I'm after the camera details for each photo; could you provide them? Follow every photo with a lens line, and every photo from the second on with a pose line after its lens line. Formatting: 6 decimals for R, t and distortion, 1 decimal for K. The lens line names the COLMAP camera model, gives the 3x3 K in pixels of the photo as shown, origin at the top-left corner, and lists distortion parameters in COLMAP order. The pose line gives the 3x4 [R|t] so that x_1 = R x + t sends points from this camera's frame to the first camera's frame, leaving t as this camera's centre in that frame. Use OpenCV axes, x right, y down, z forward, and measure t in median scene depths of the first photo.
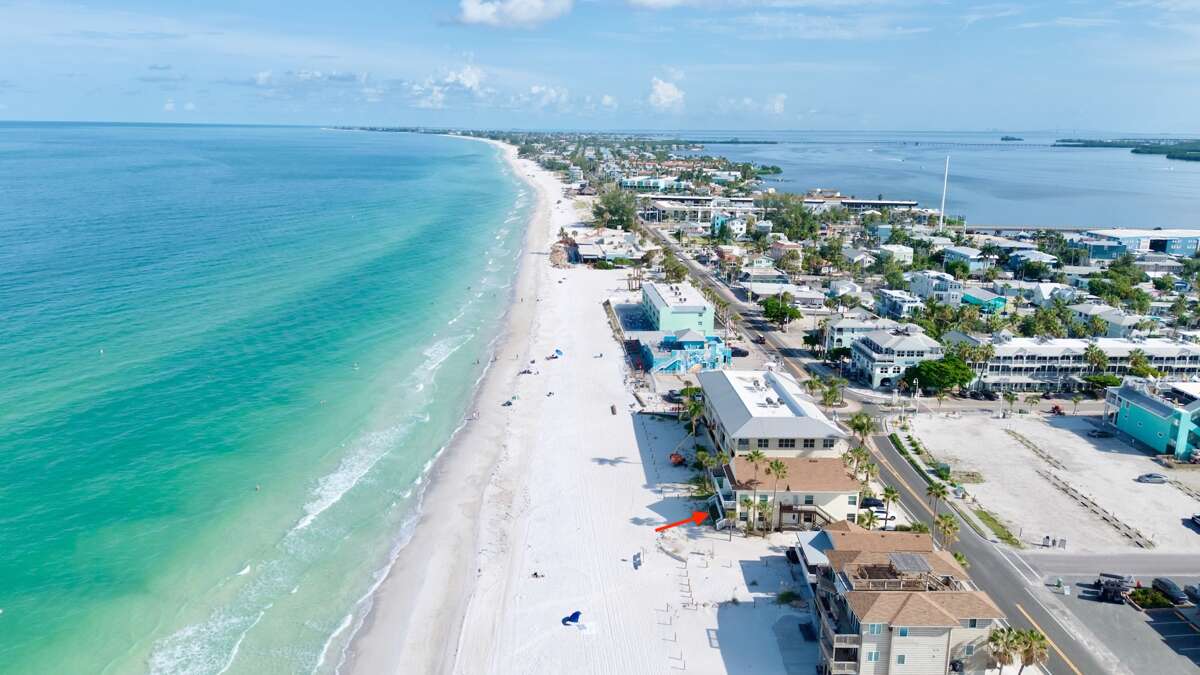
lens RADIAL K [[872.3, 0, 572.2], [0, 872.3, 337.4], [0, 0, 1]] dist [0.041716, -0.053647]
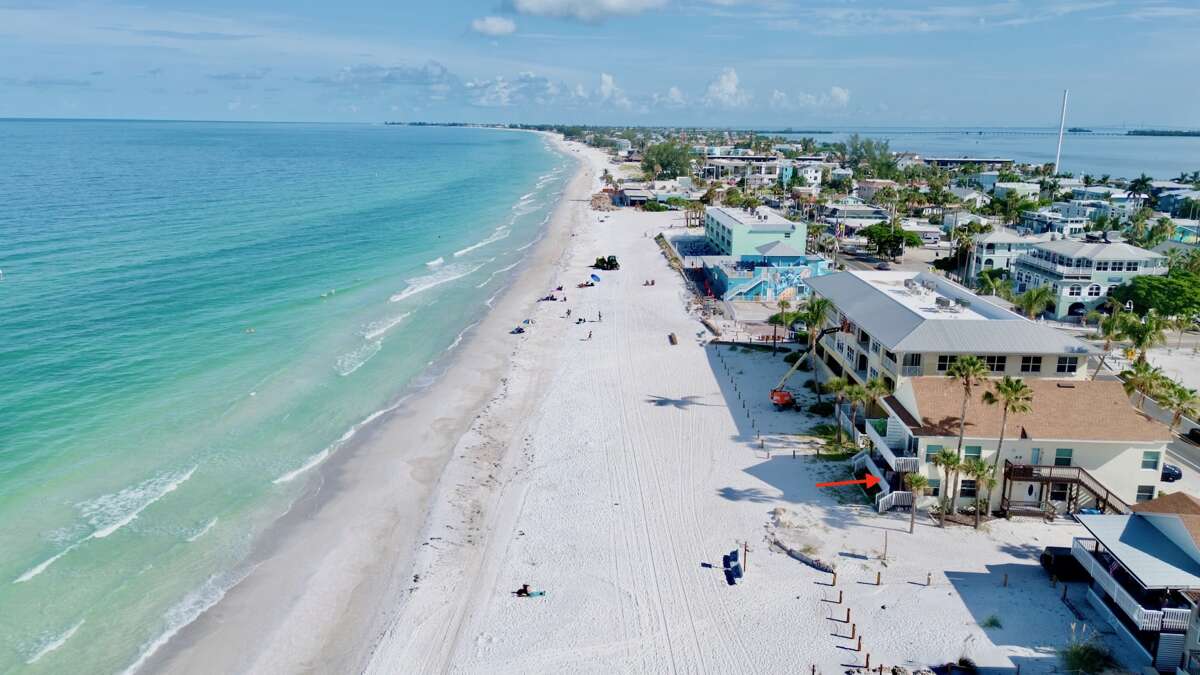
lens RADIAL K [[872.3, 0, 572.2], [0, 872.3, 337.4], [0, 0, 1]] dist [0.041716, -0.053647]
pose [[0.998562, 0.011614, -0.052338, 0.005211], [-0.011496, 0.999931, 0.002548, 0.084902], [0.052364, -0.001943, 0.998626, 0.339788]]
